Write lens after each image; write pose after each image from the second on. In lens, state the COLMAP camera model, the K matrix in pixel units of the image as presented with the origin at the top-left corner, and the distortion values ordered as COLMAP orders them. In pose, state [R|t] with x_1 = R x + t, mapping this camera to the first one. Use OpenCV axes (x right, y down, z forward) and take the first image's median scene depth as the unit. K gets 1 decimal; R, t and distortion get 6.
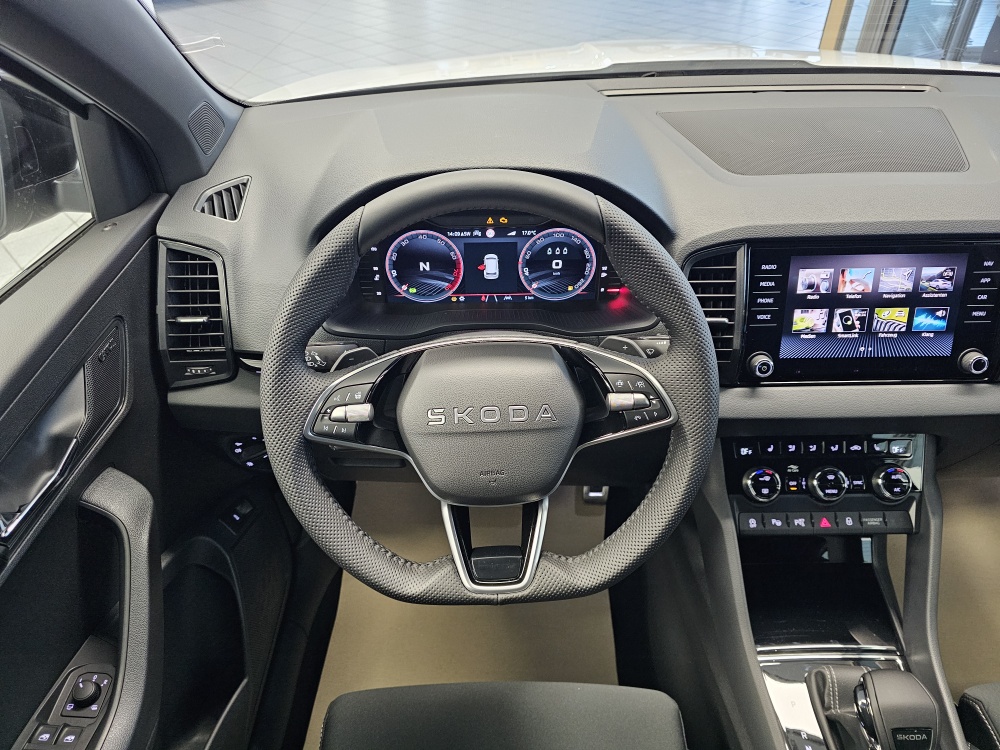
lens RADIAL K [[687.6, 0, 495.4], [0, 687.6, 374.9], [0, 0, 1]] dist [0.054808, -0.047576]
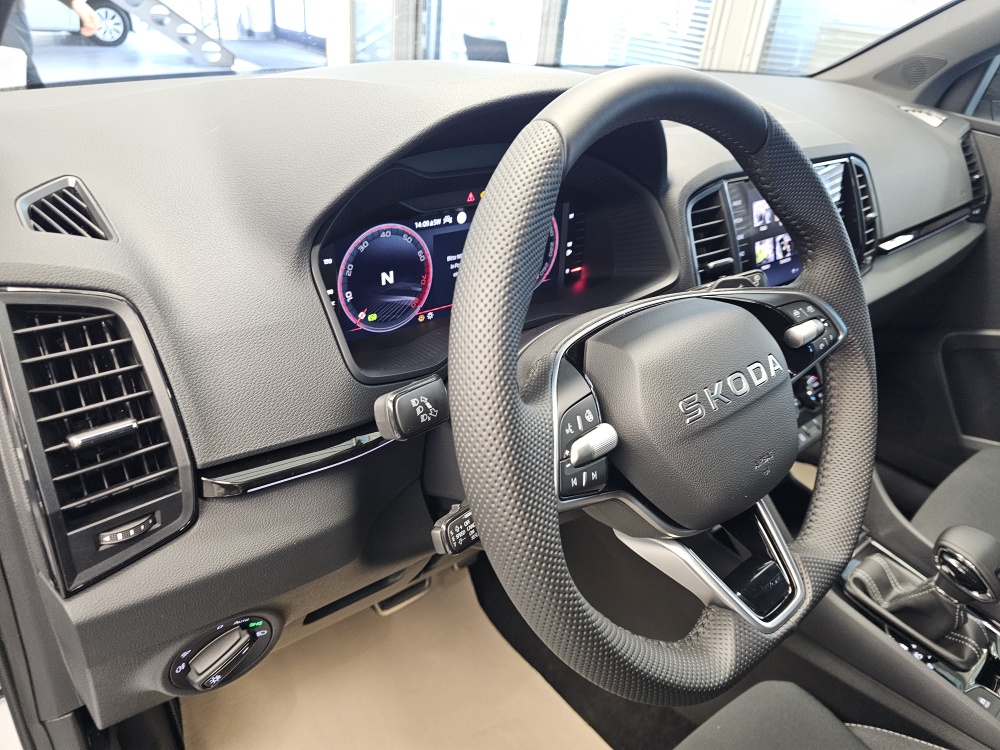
lens RADIAL K [[687.6, 0, 495.4], [0, 687.6, 374.9], [0, 0, 1]] dist [0.054808, -0.047576]
pose [[0.754373, -0.251162, 0.606497, -0.504196], [0.325997, 0.945267, -0.014028, -0.019827], [-0.569778, 0.208299, 0.794962, 0.428143]]
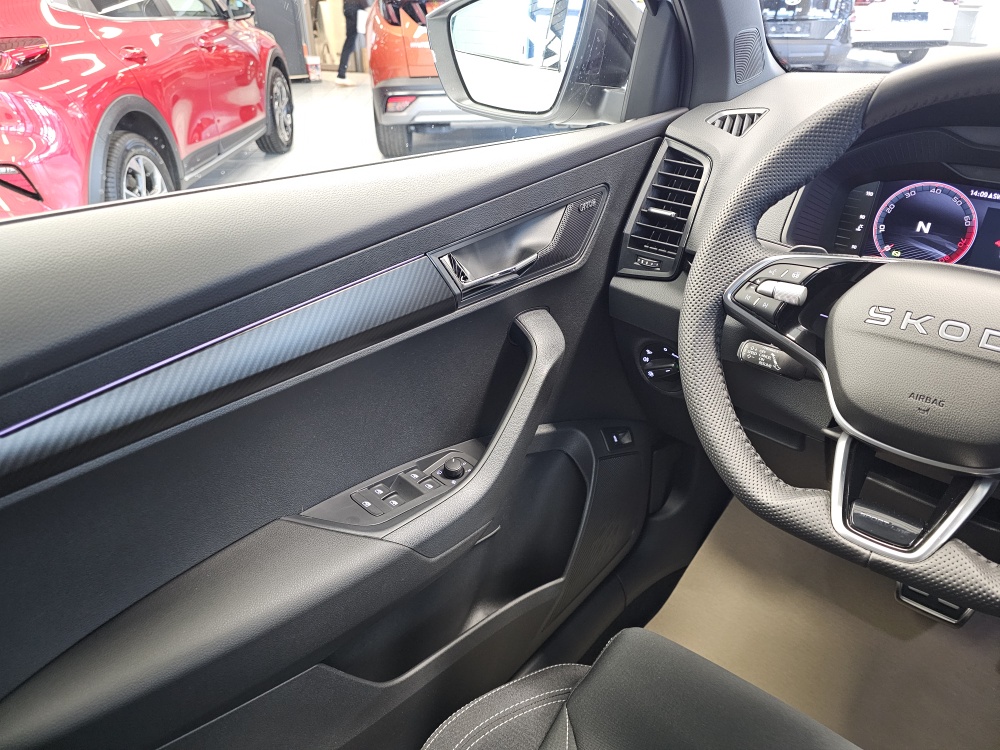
lens RADIAL K [[687.6, 0, 495.4], [0, 687.6, 374.9], [0, 0, 1]] dist [0.054808, -0.047576]
pose [[0.755895, 0.330951, -0.564885, 0.049804], [-0.404414, 0.914560, -0.005347, 0.249206], [0.514852, 0.232489, 0.825152, 0.050481]]
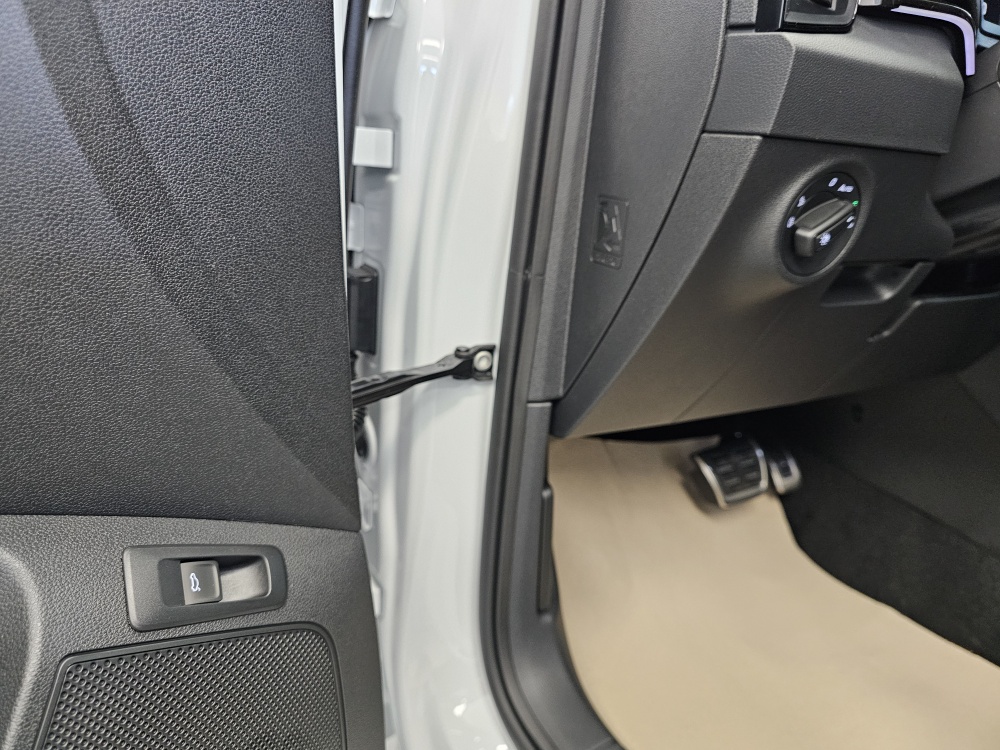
lens RADIAL K [[712.7, 0, 500.0], [0, 712.7, 375.0], [0, 0, 1]] dist [-0.001827, -0.003939]
pose [[0.853745, -0.103274, 0.510347, -0.914135], [0.255098, 0.937407, -0.237051, 0.310441], [-0.453921, 0.332570, 0.826652, 0.771698]]
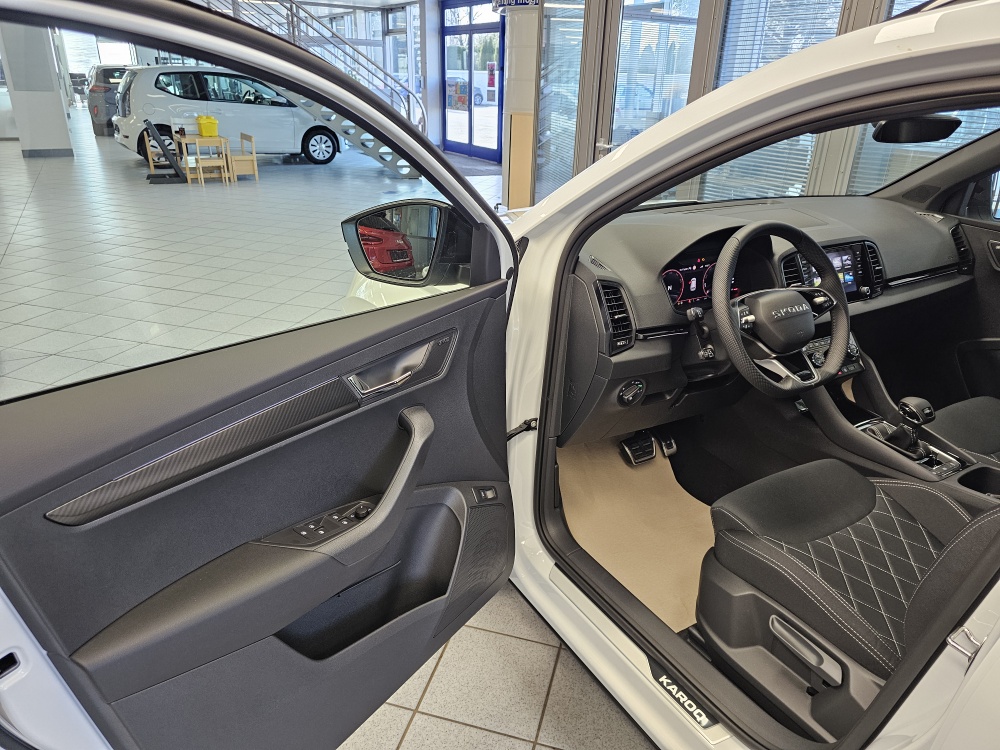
lens RADIAL K [[687.6, 0, 495.4], [0, 687.6, 374.9], [0, 0, 1]] dist [0.054808, -0.047576]
pose [[0.854541, -0.171531, 0.490241, -1.702059], [0.289864, 0.940725, -0.176113, 0.316145], [-0.430973, 0.292599, 0.853609, -0.476615]]
